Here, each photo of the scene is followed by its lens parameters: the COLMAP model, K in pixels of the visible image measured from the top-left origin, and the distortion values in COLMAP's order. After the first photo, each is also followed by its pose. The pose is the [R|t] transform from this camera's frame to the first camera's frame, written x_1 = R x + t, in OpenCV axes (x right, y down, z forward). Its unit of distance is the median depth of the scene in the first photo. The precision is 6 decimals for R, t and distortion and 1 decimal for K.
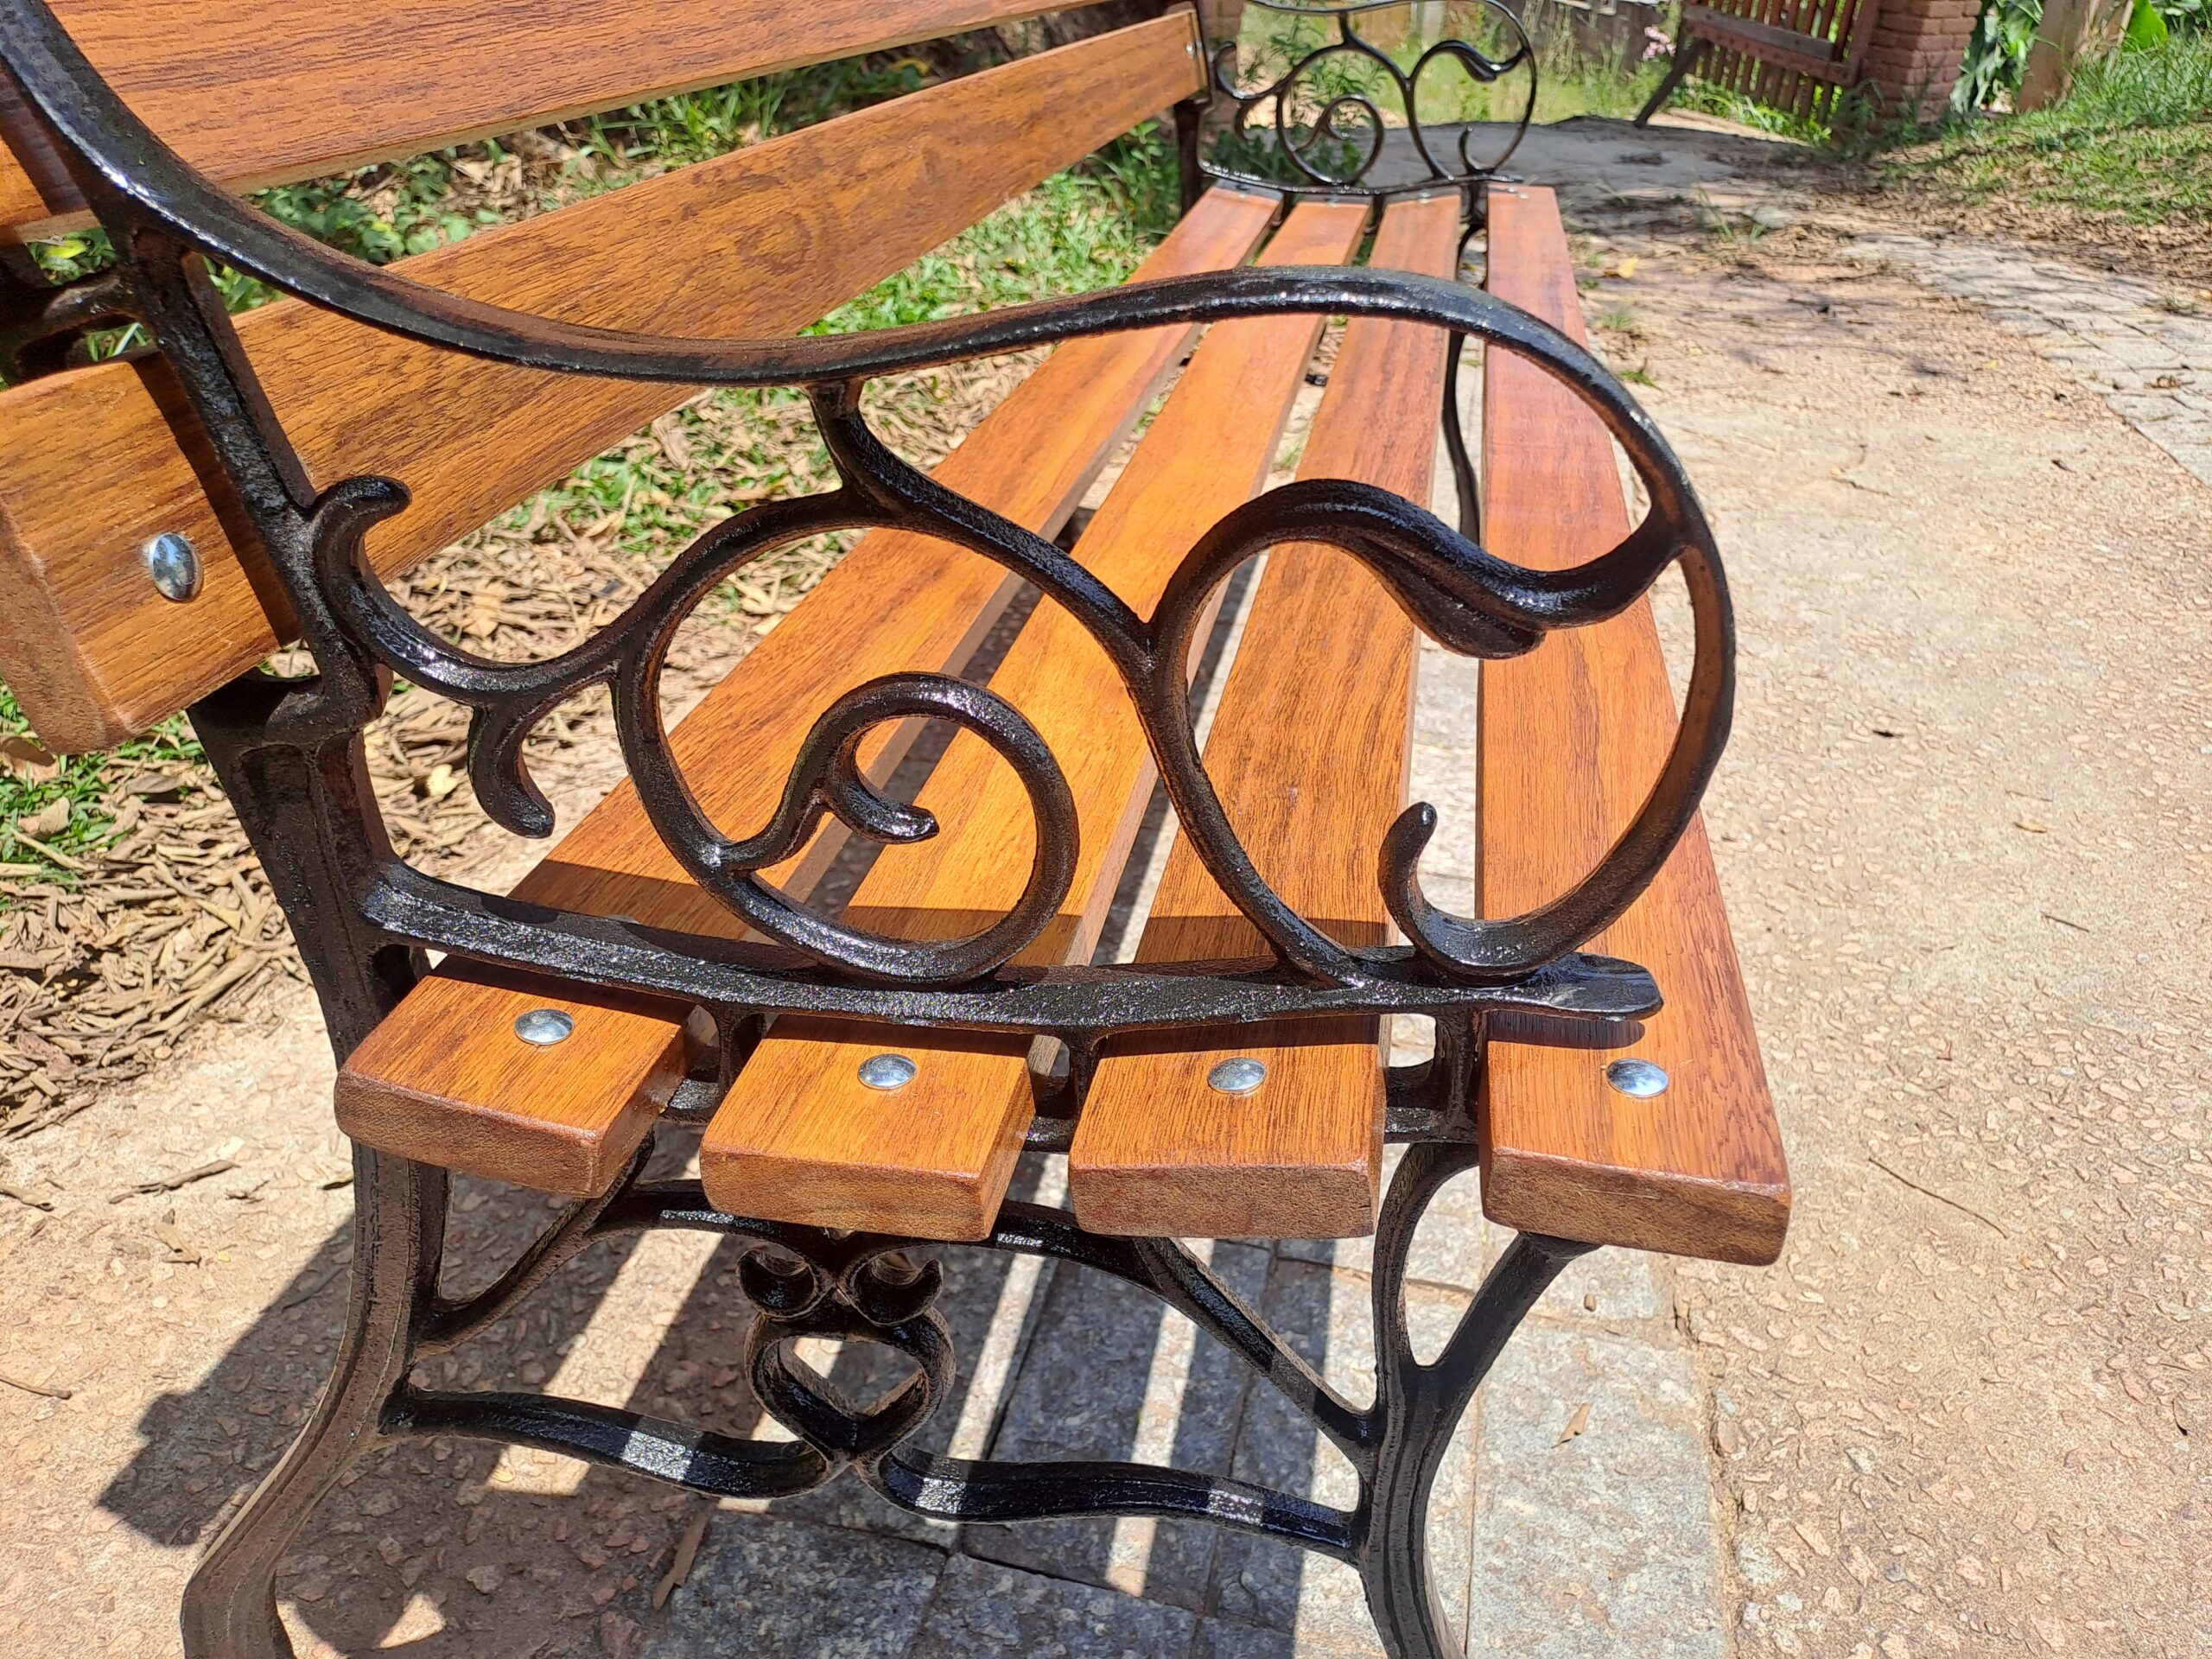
lens RADIAL K [[1638.1, 0, 1106.0], [0, 1638.1, 829.5], [0, 0, 1]] dist [0.055376, -0.076052]
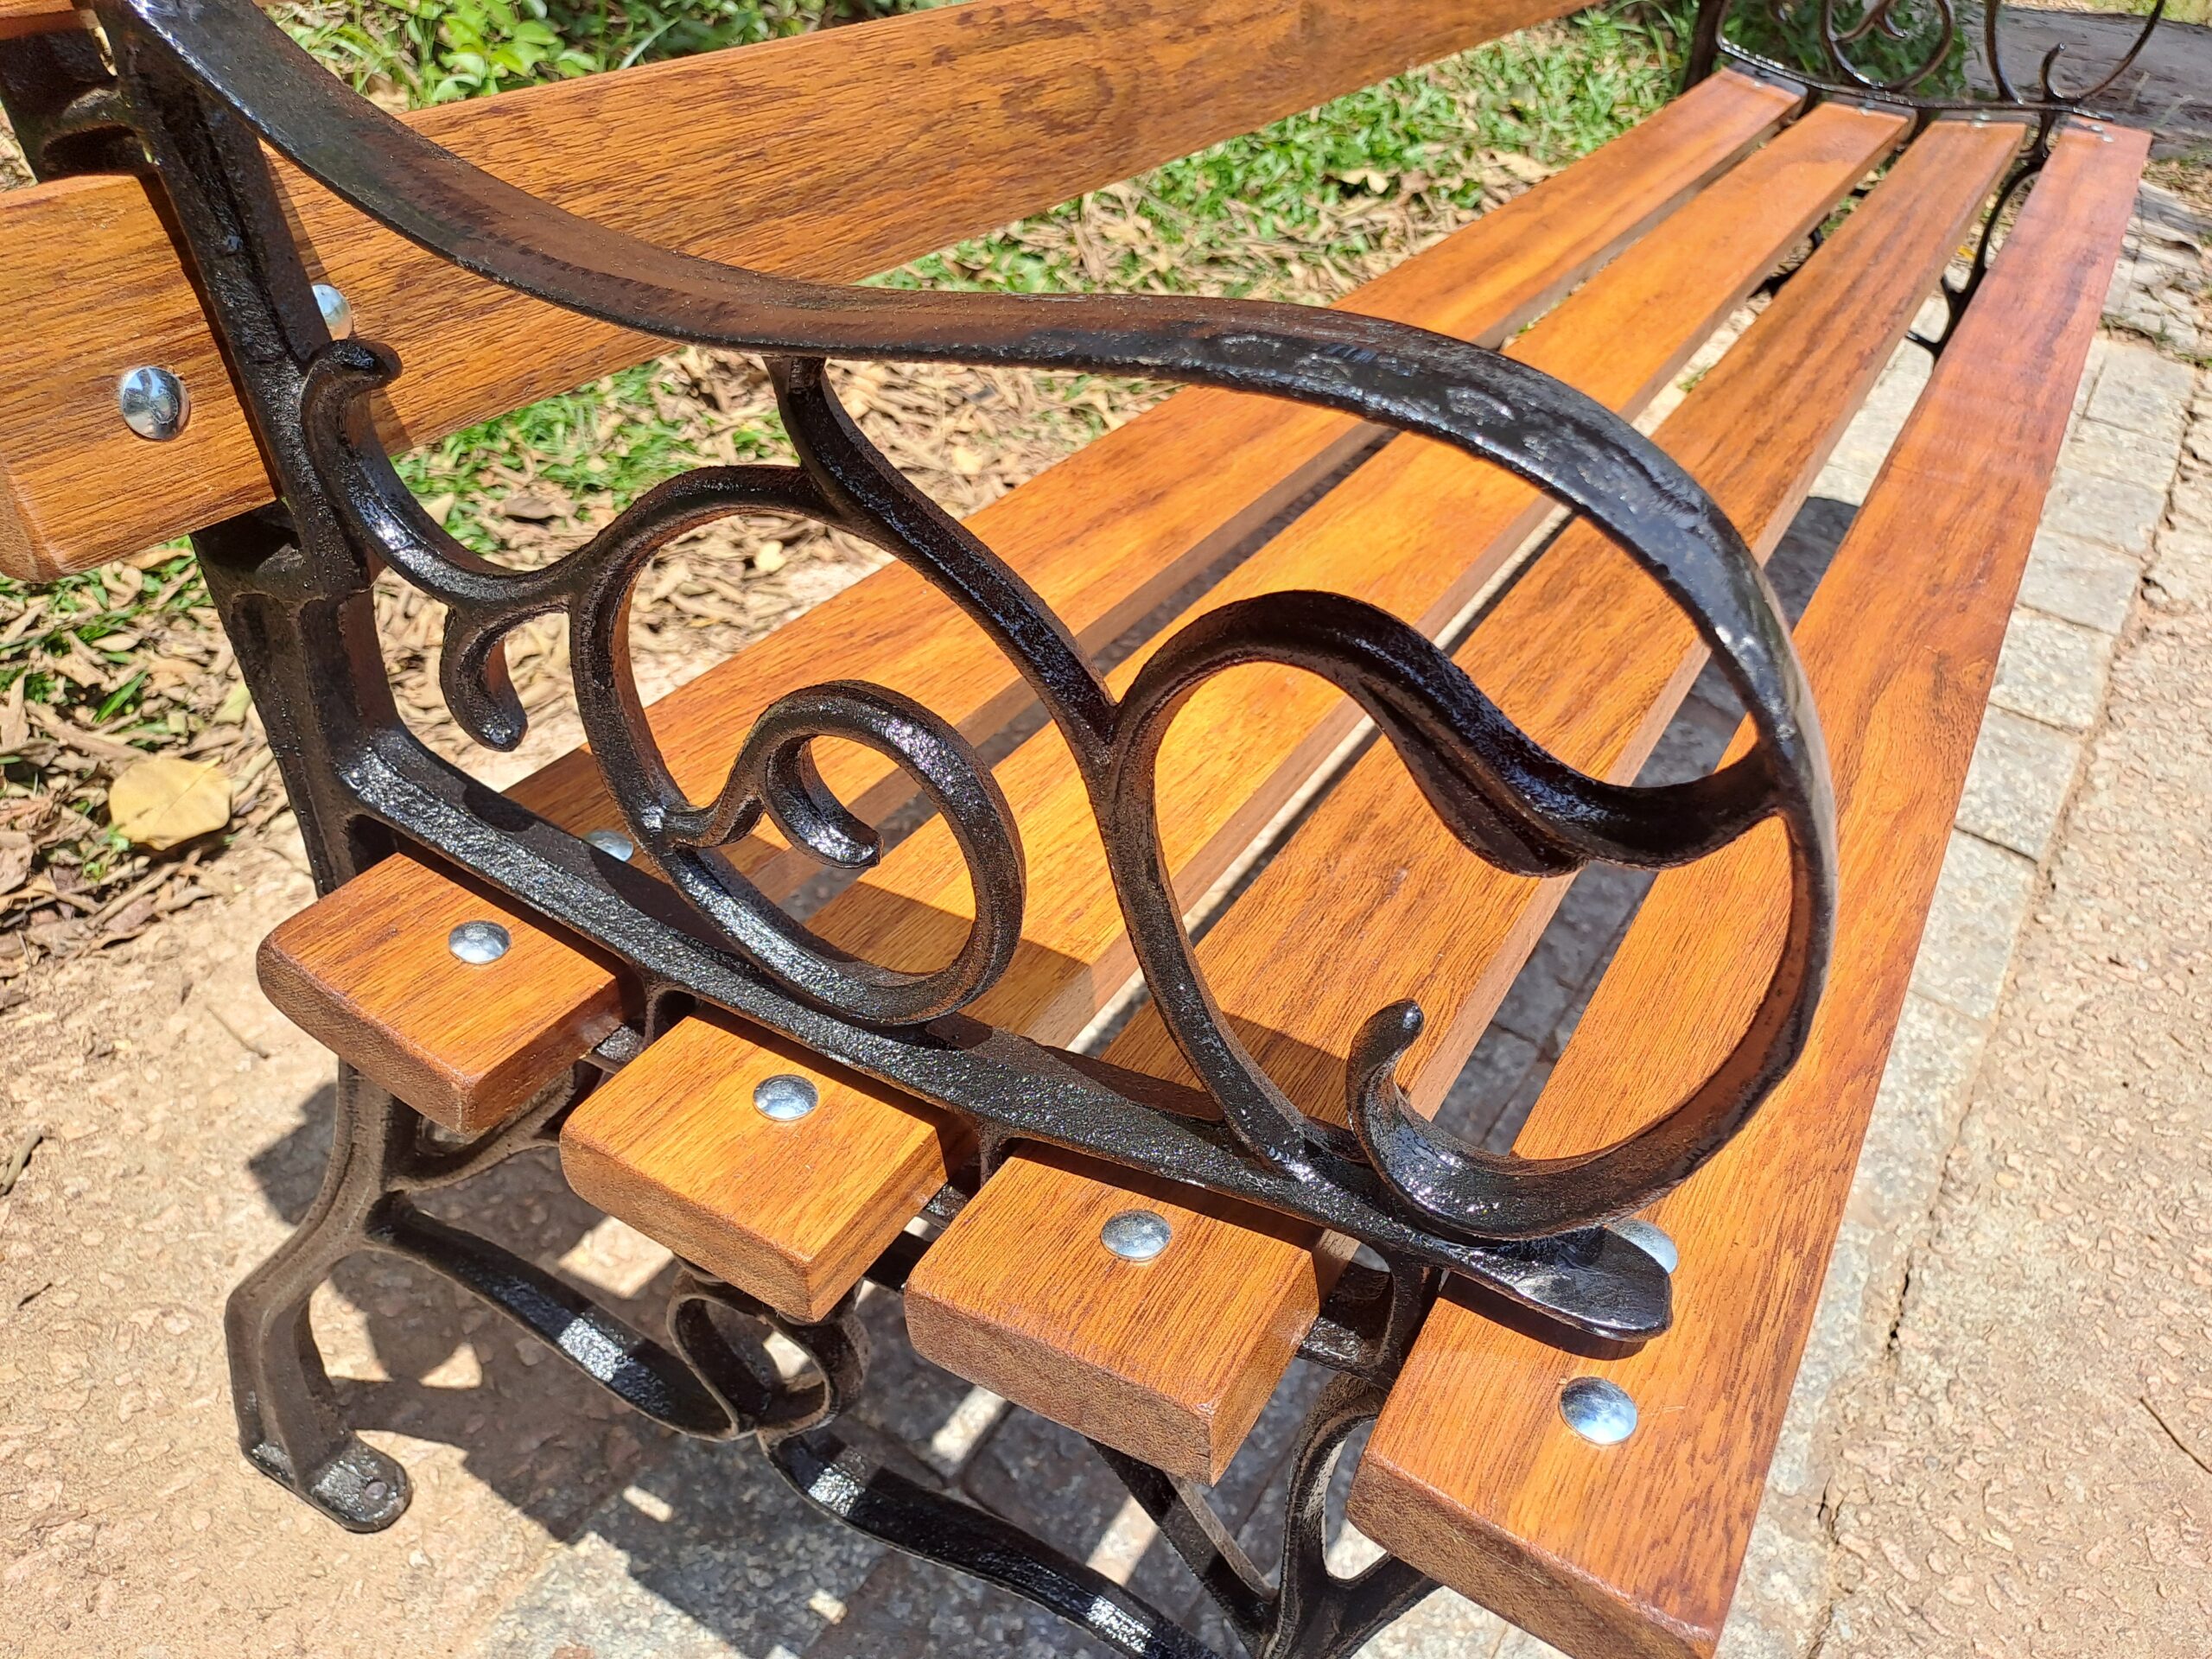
lens RADIAL K [[1644.1, 0, 1067.2], [0, 1644.1, 813.8], [0, 0, 1]] dist [0.058064, -0.078984]
pose [[0.937897, 0.256242, -0.233856, 0.142869], [-0.233216, 0.964768, 0.121790, -0.116047], [0.256824, -0.059688, 0.964613, 0.140268]]
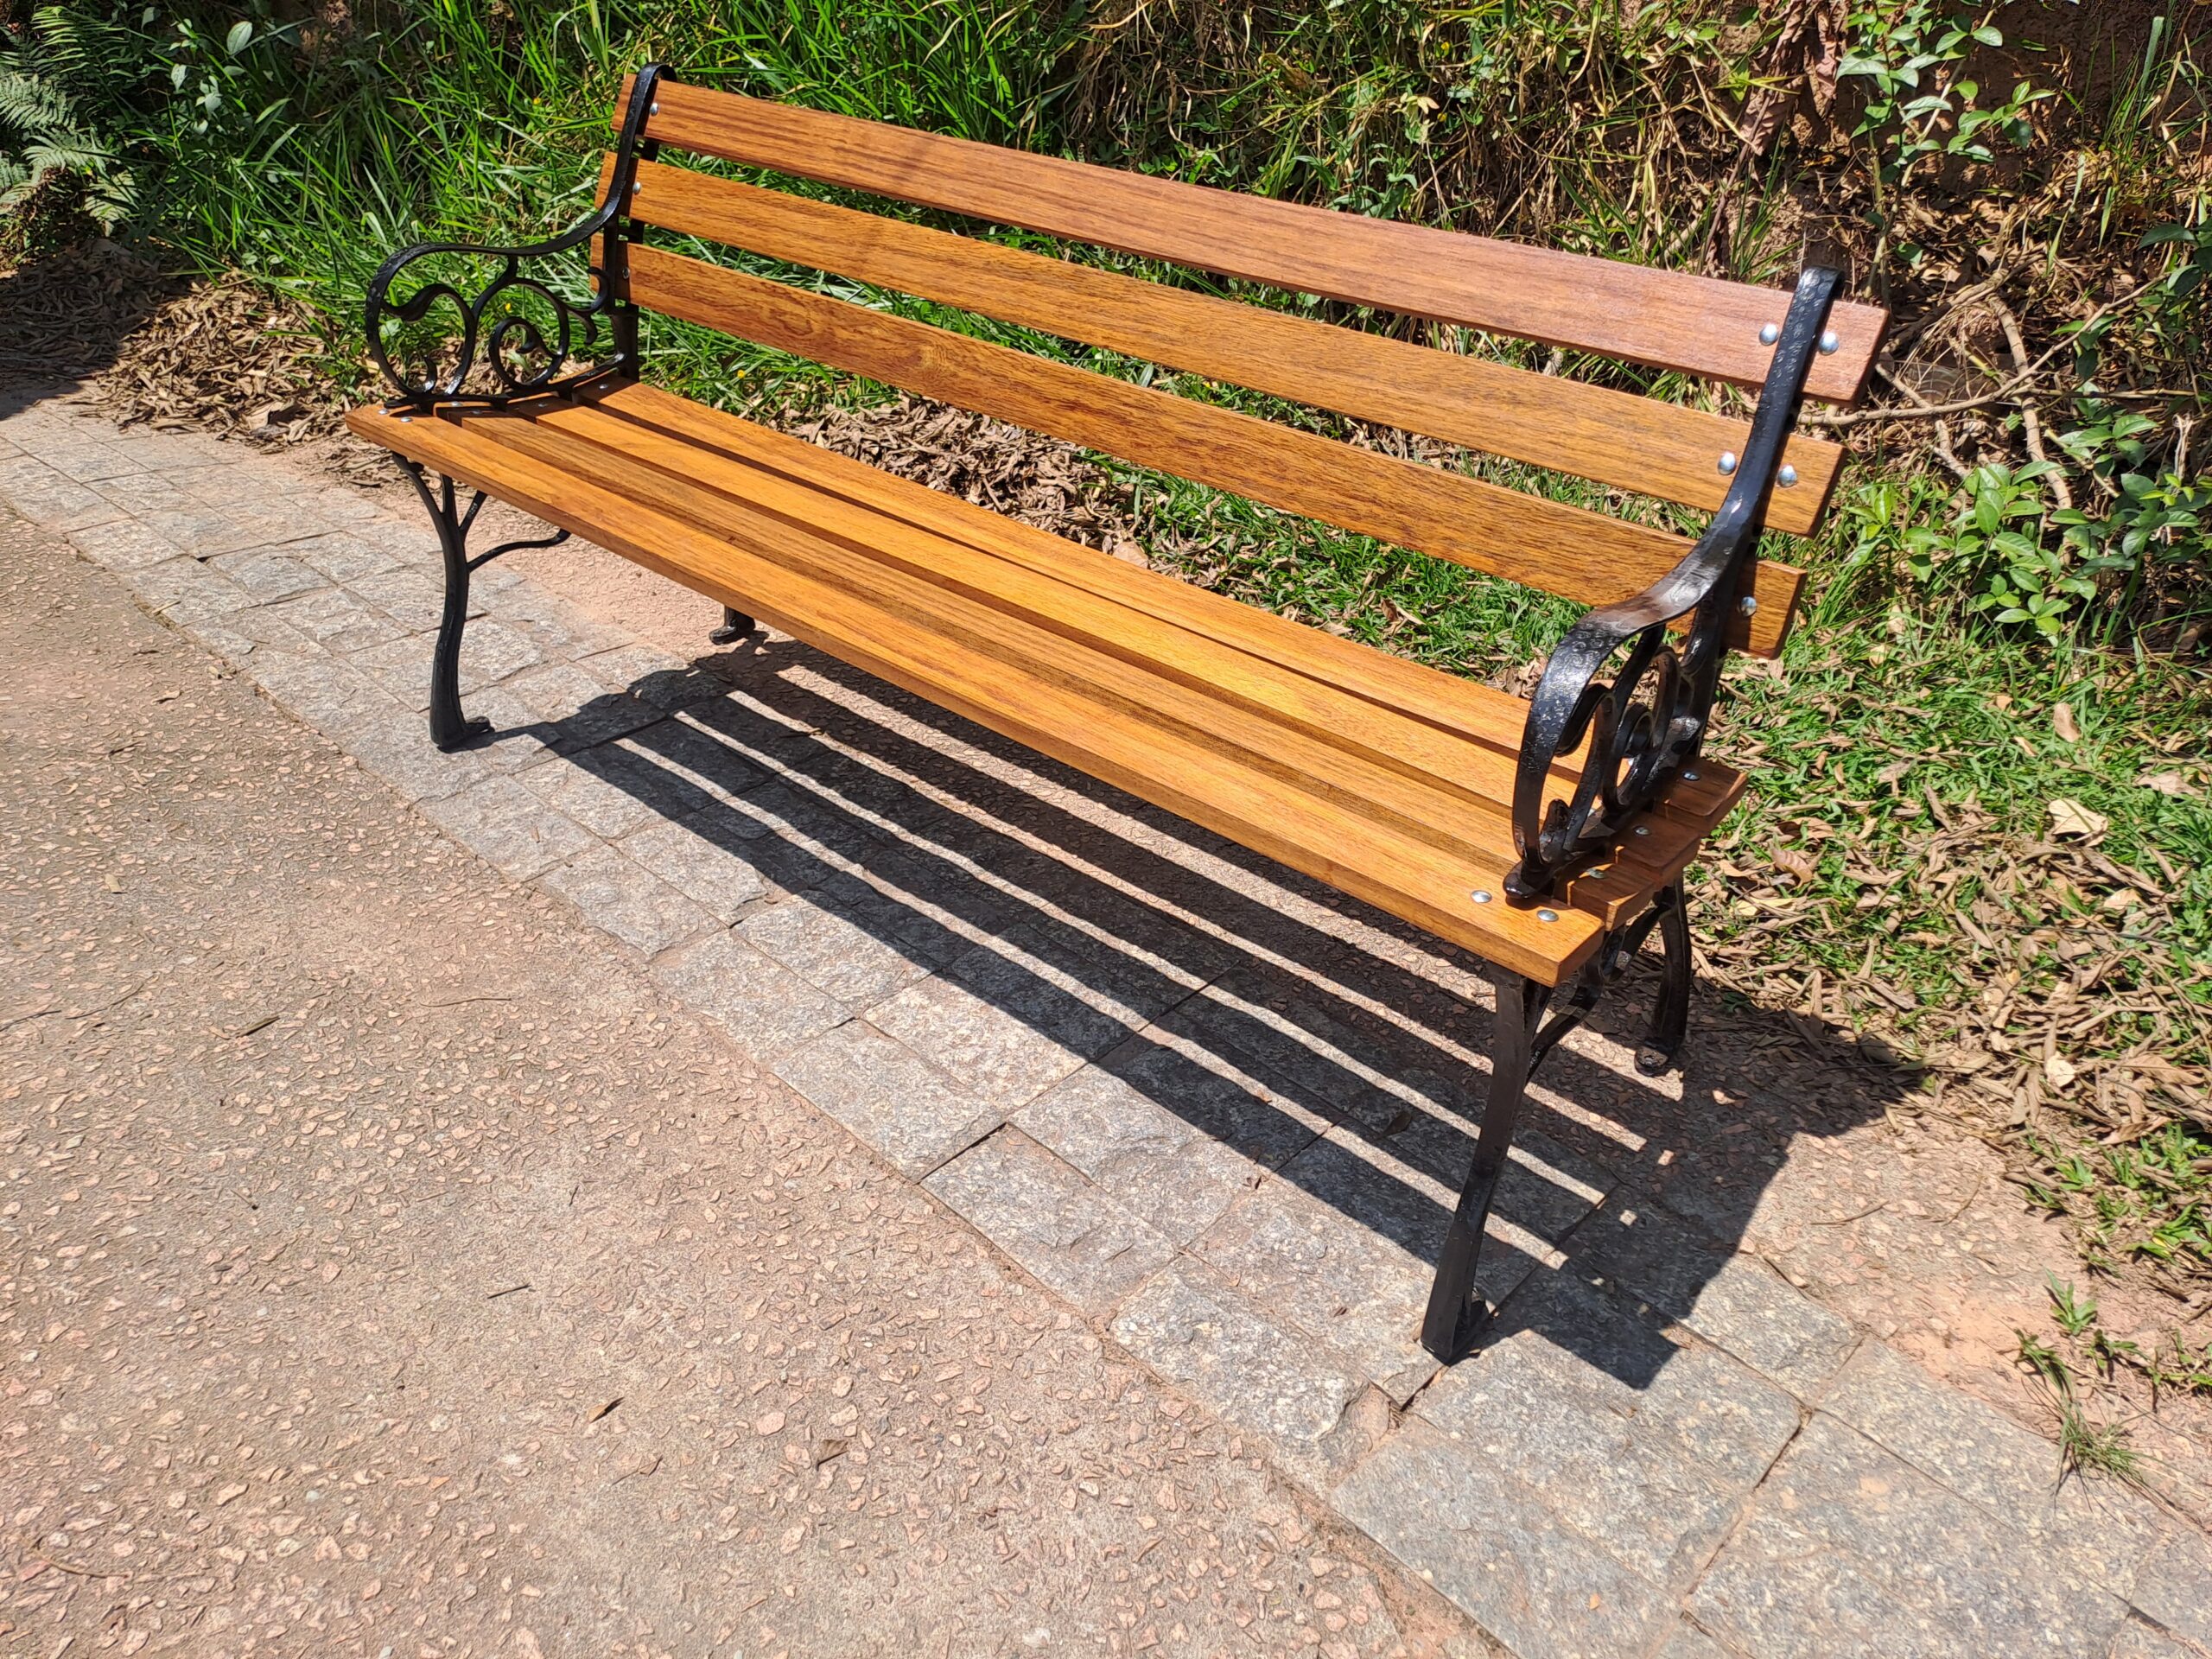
lens RADIAL K [[1590.5, 0, 1140.8], [0, 1590.5, 856.3], [0, 0, 1]] dist [0.077126, -0.079977]
pose [[-0.484707, 0.431389, -0.760896, 2.577036], [-0.468256, 0.606782, 0.642302, -2.380276], [0.738780, 0.667622, -0.092111, 2.971179]]
